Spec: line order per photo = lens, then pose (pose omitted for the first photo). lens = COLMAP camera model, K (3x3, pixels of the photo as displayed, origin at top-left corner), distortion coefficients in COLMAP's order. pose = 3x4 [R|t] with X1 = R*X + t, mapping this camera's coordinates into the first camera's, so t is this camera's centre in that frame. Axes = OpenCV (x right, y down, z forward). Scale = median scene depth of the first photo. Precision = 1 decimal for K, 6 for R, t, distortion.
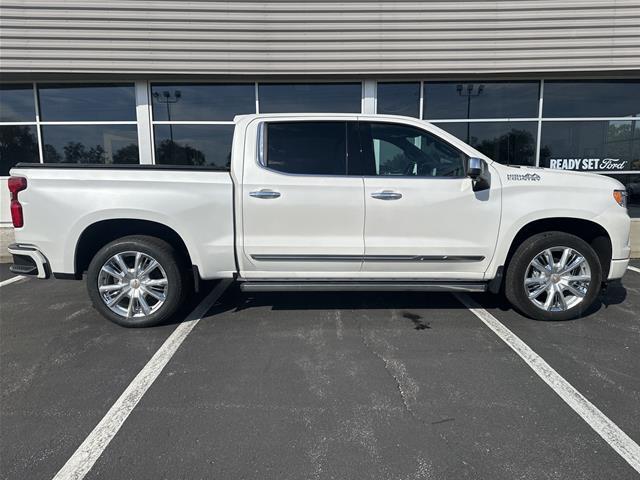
lens RADIAL K [[463.8, 0, 321.1], [0, 463.8, 240.6], [0, 0, 1]] dist [0.042127, -0.025400]
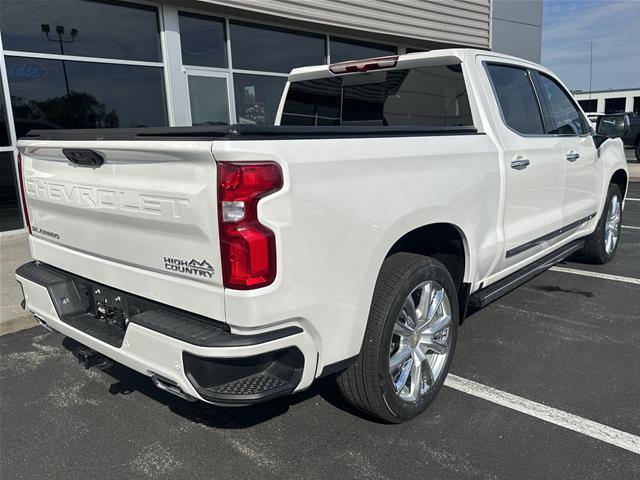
lens RADIAL K [[538.5, 0, 323.2], [0, 538.5, 238.9], [0, 0, 1]] dist [0.049847, -0.024990]
pose [[0.659774, -0.162590, 0.733664, -0.917664], [0.133639, 0.986137, 0.098361, -0.104027], [-0.739486, 0.033150, 0.672355, 0.638562]]
